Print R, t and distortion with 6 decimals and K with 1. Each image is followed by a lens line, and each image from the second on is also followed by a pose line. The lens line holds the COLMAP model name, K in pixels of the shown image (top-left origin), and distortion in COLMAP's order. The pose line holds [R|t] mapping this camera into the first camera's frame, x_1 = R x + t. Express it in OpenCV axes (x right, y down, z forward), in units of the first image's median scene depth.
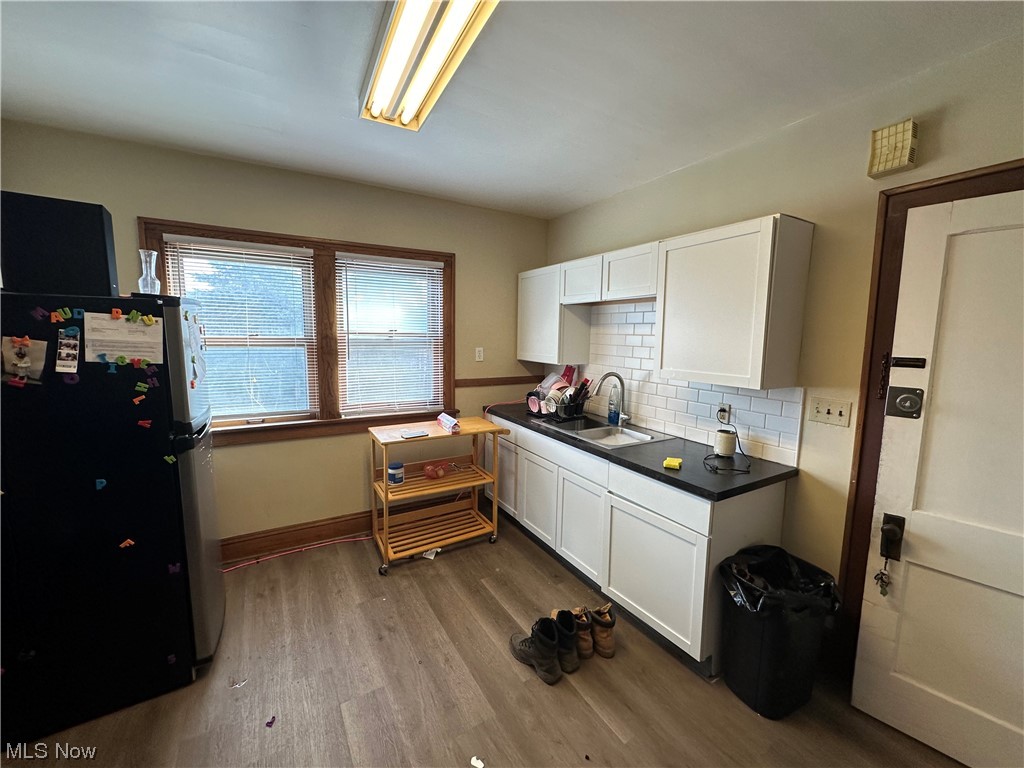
lens RADIAL K [[406.0, 0, 511.3], [0, 406.0, 383.8], [0, 0, 1]] dist [-0.003858, 0.000176]
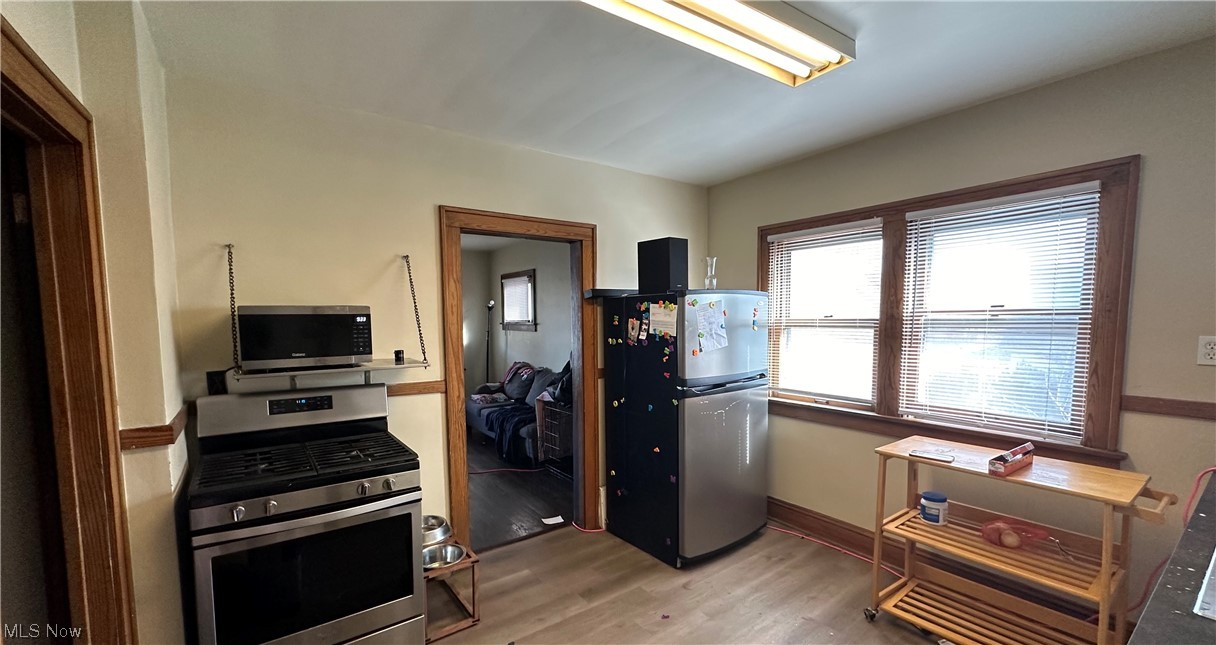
lens RADIAL K [[487.0, 0, 611.9], [0, 487.0, 355.9], [0, 0, 1]] dist [0.001458, 0.000088]
pose [[0.102608, 0.065207, -0.992582, 0.577017], [-0.109175, 0.992559, 0.053920, -0.032019], [0.988712, 0.102832, 0.108964, 0.384043]]
